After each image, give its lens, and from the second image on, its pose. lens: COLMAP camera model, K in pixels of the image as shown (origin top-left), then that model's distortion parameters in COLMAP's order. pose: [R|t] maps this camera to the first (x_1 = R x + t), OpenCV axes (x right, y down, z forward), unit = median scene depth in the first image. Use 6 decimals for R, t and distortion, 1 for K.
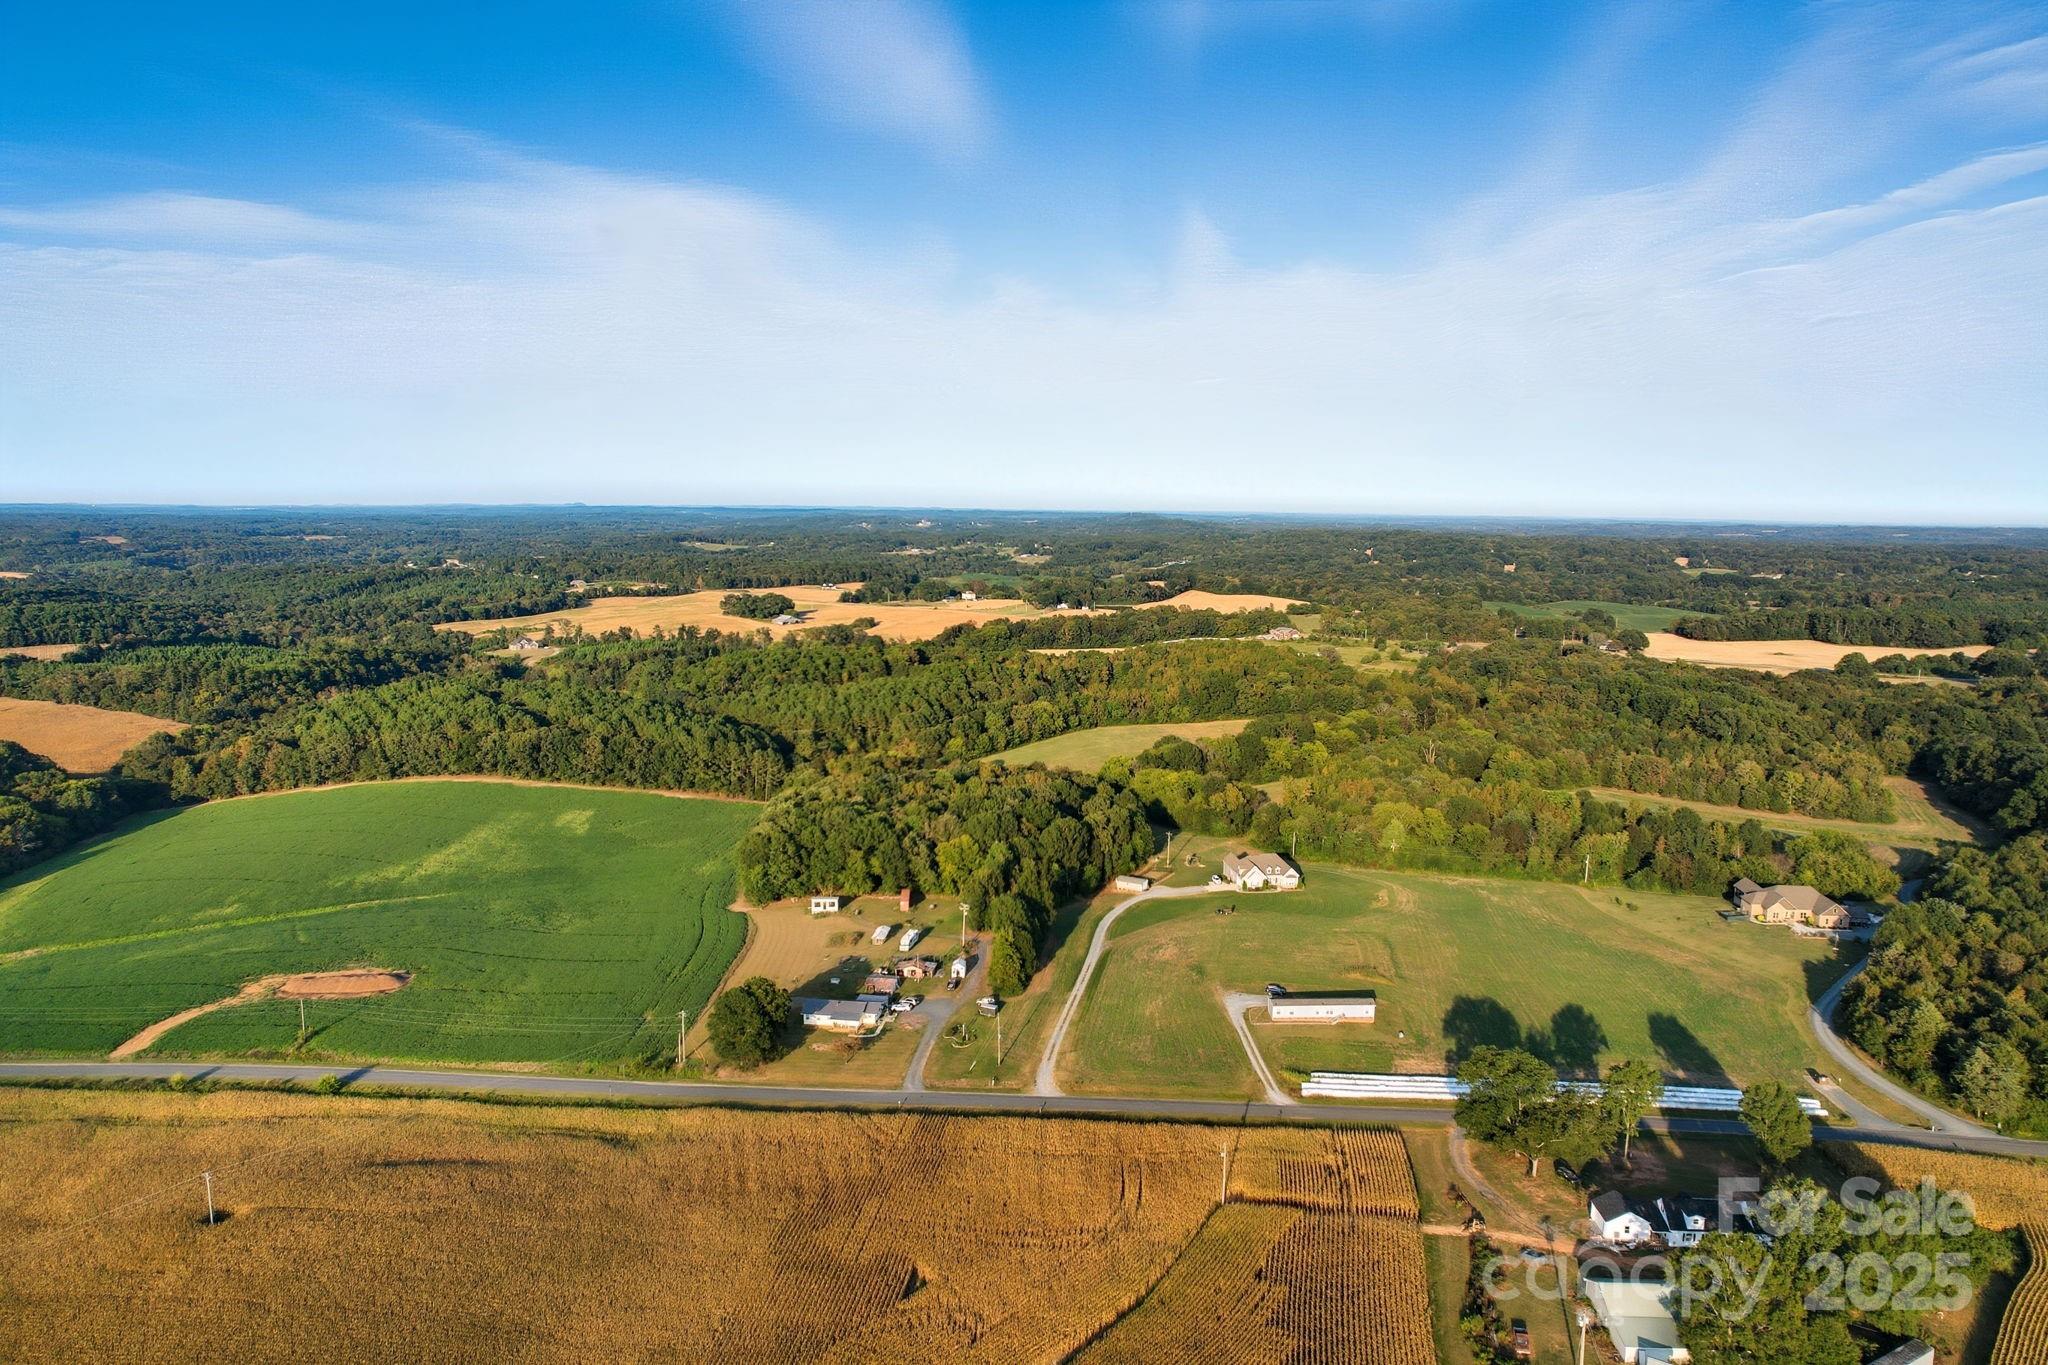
lens RADIAL K [[1315.0, 0, 1024.0], [0, 1315.0, 682.5], [0, 0, 1]] dist [-0.055938, 0.060255]
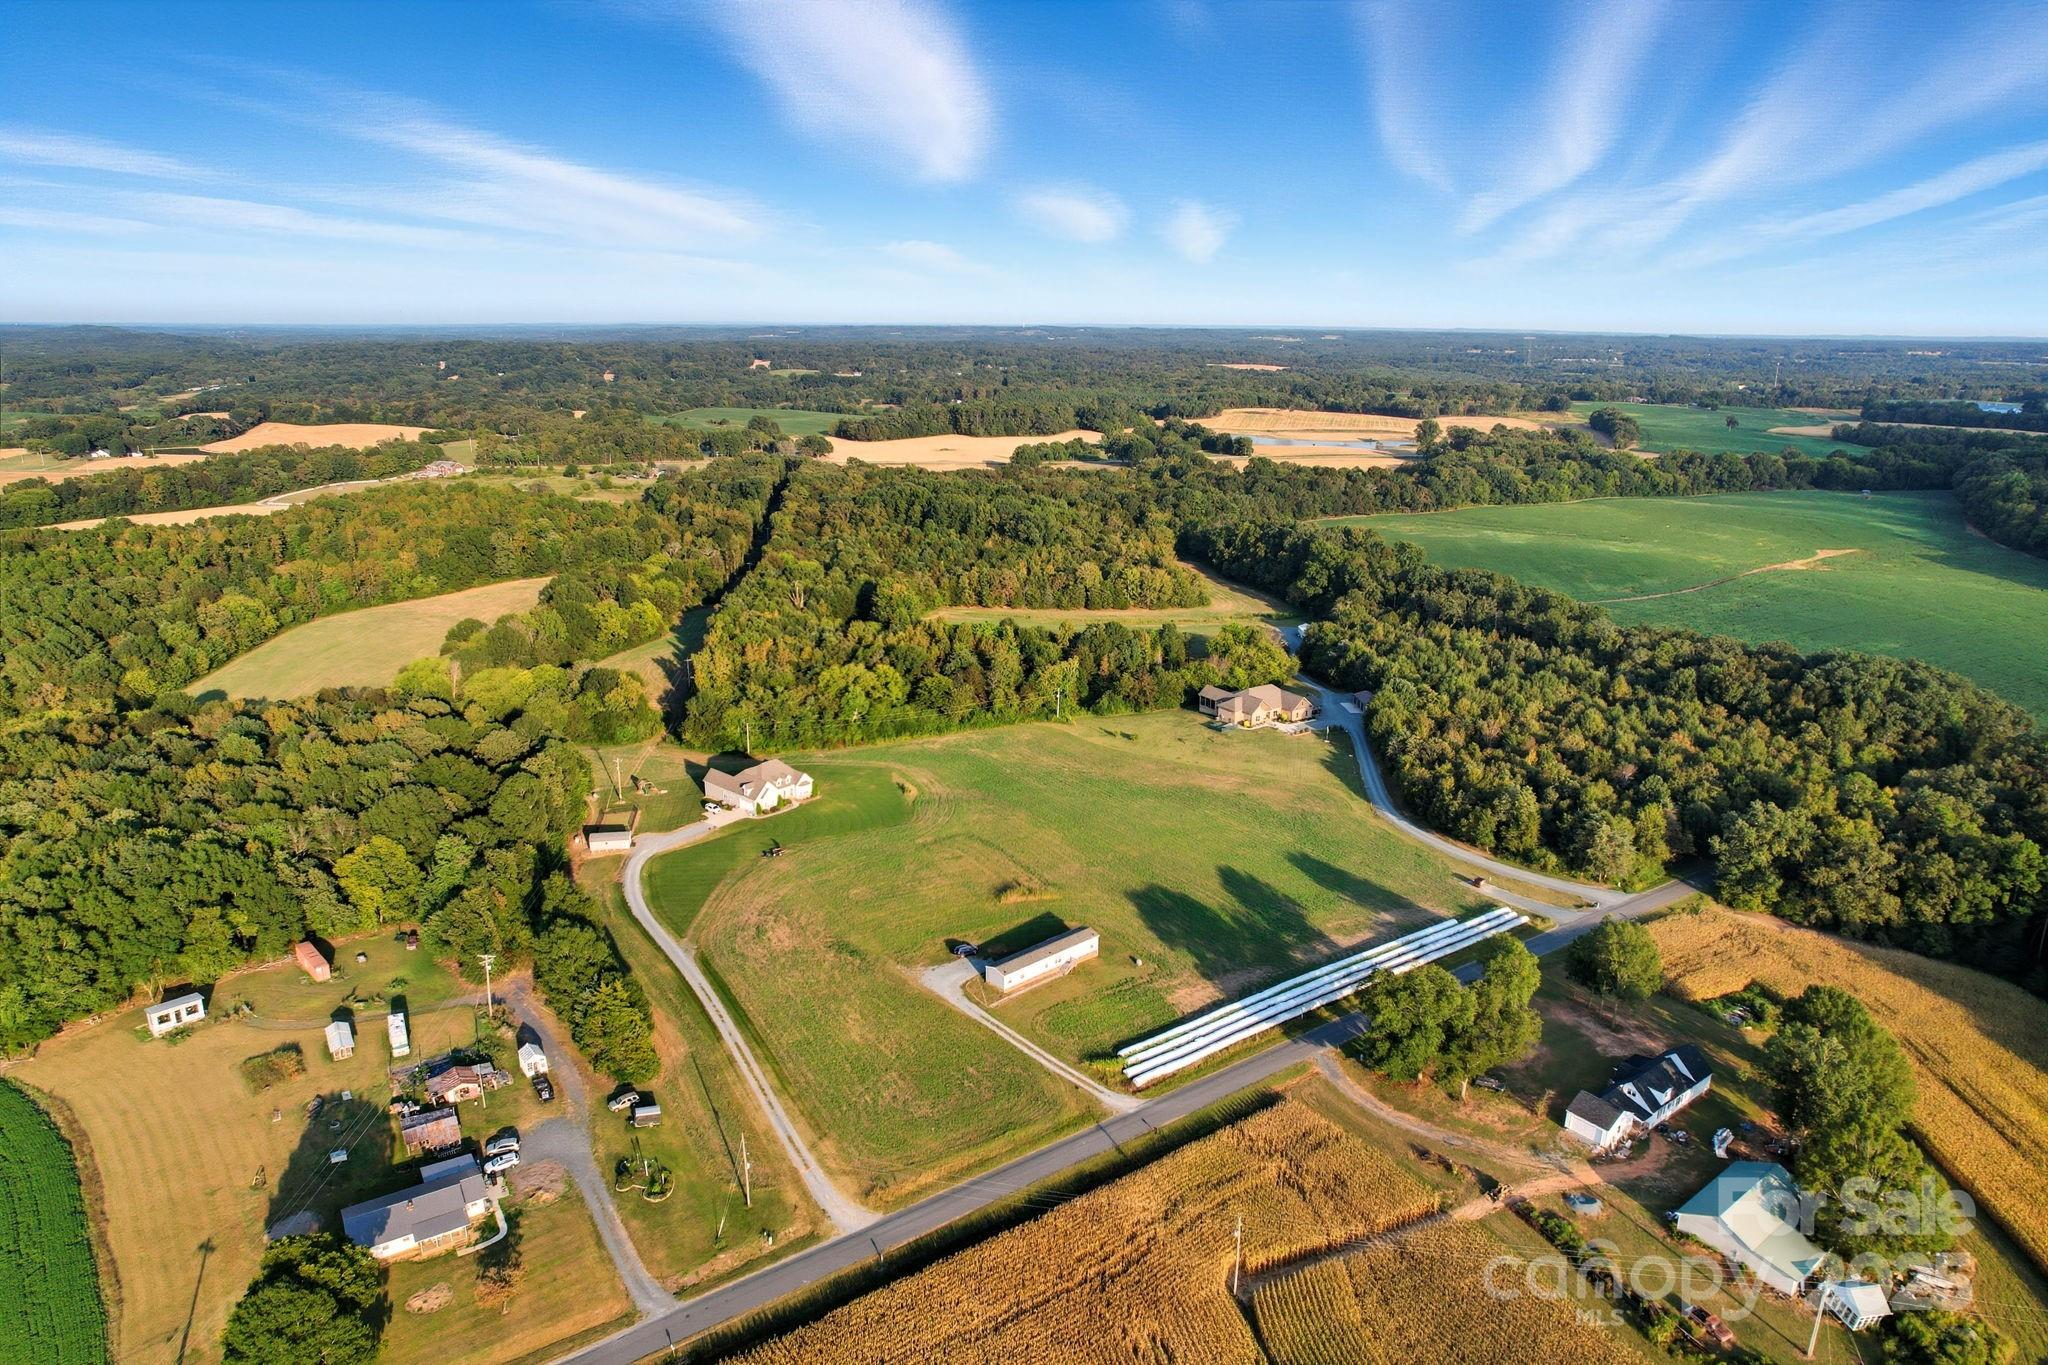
lens RADIAL K [[1315.0, 0, 1024.0], [0, 1315.0, 682.5], [0, 0, 1]] dist [-0.055938, 0.060255]
pose [[0.765225, -0.180038, 0.618075, -0.187738], [0.090067, 0.980596, 0.174126, -0.043369], [-0.637431, -0.077577, 0.766592, 0.308463]]
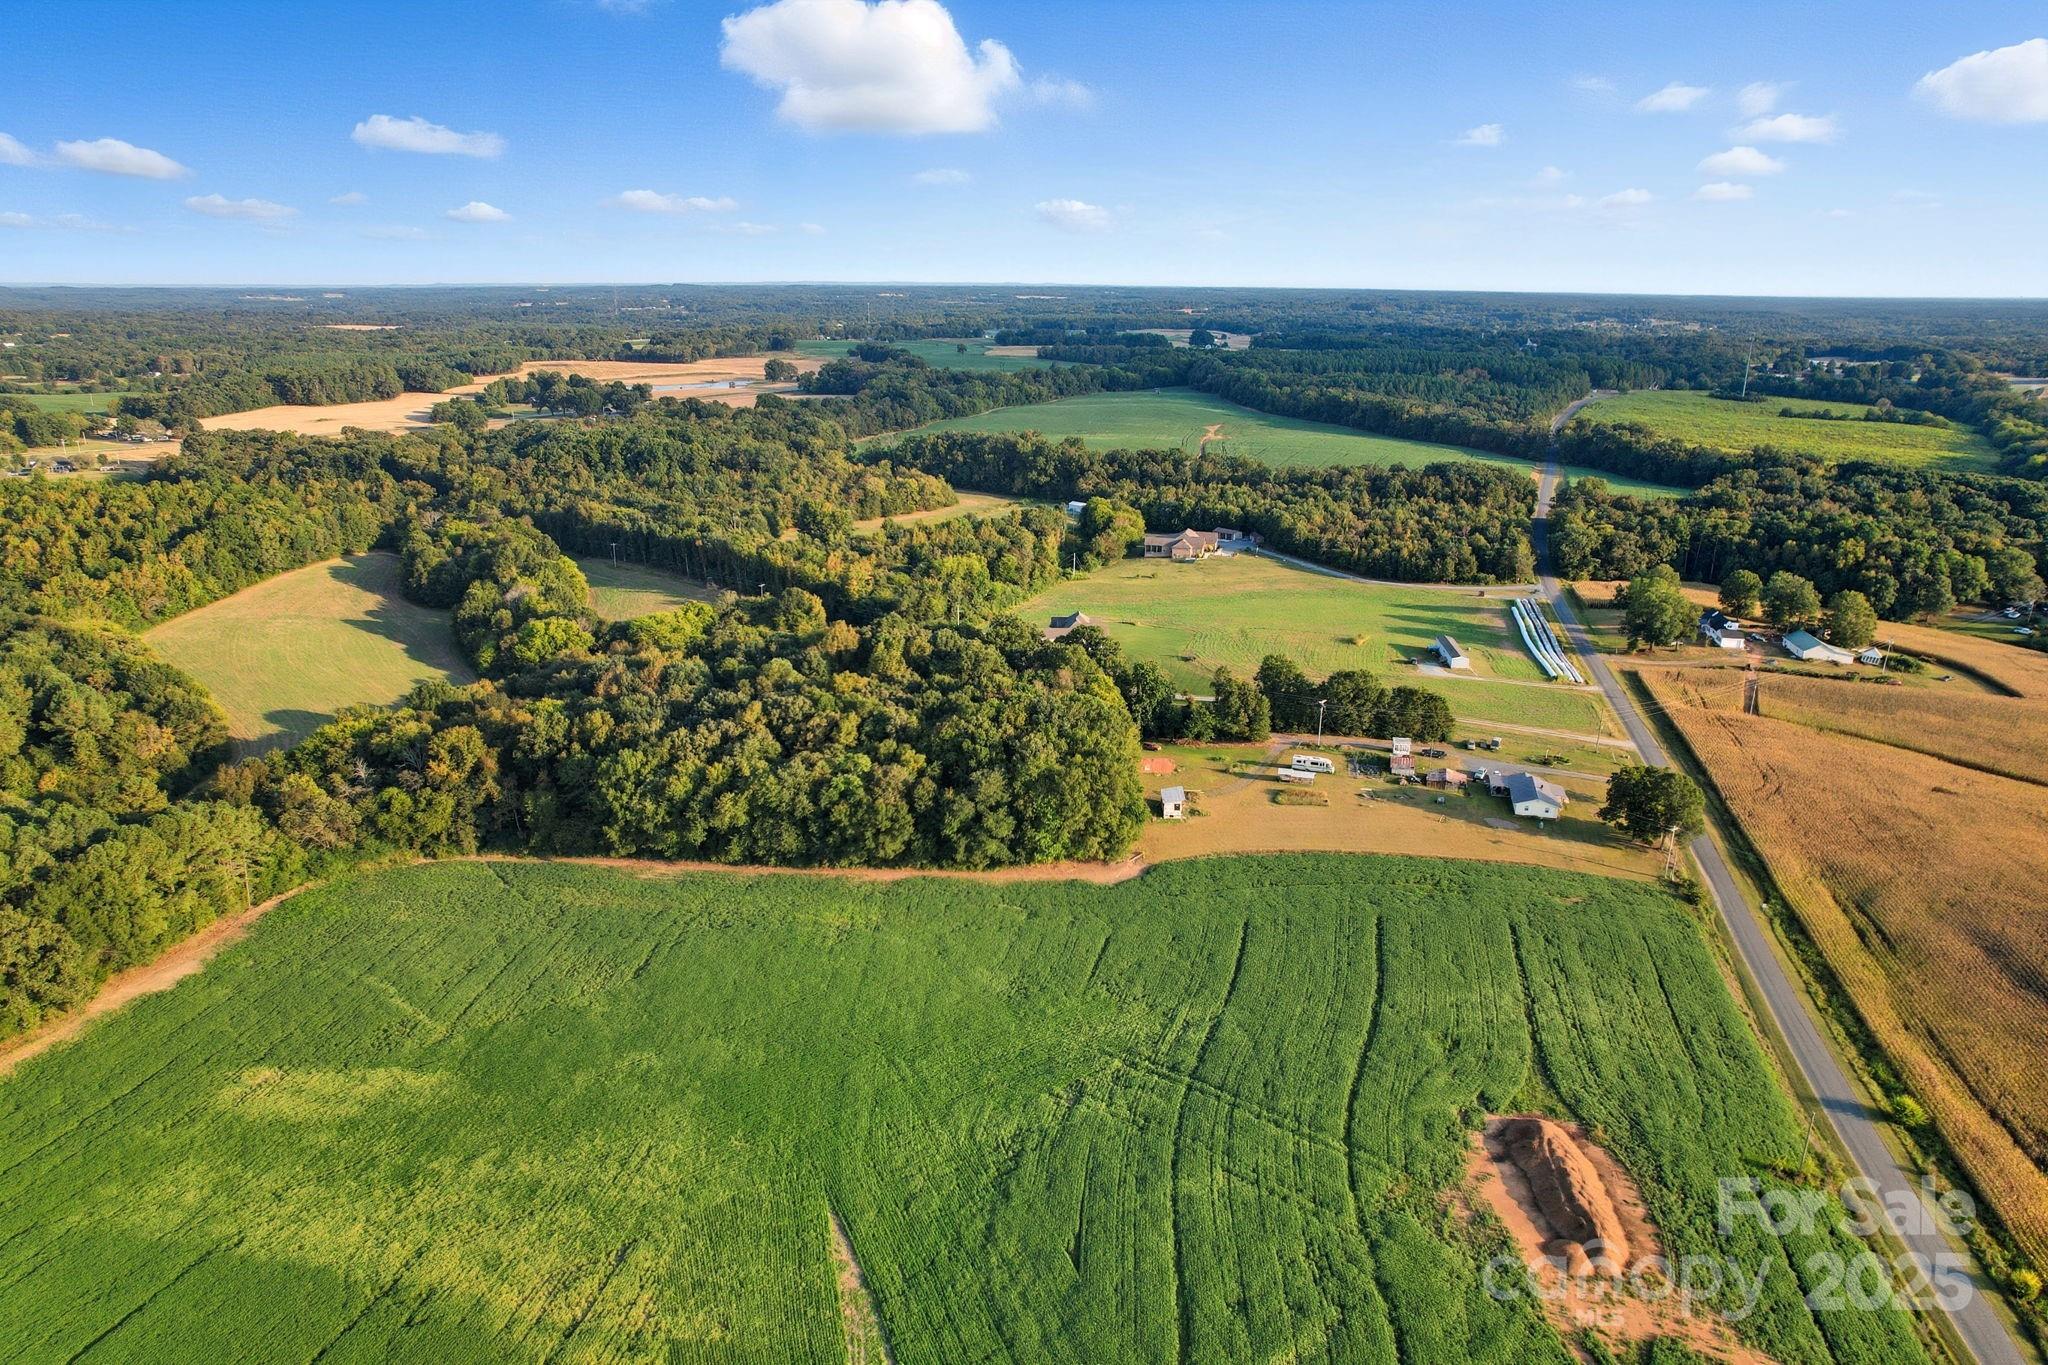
lens RADIAL K [[1315.0, 0, 1024.0], [0, 1315.0, 682.5], [0, 0, 1]] dist [-0.055938, 0.060255]
pose [[0.115021, -0.304297, 0.945607, -0.828600], [0.126902, 0.948627, 0.289833, -0.125475], [-0.985224, 0.086663, 0.147728, 0.940835]]
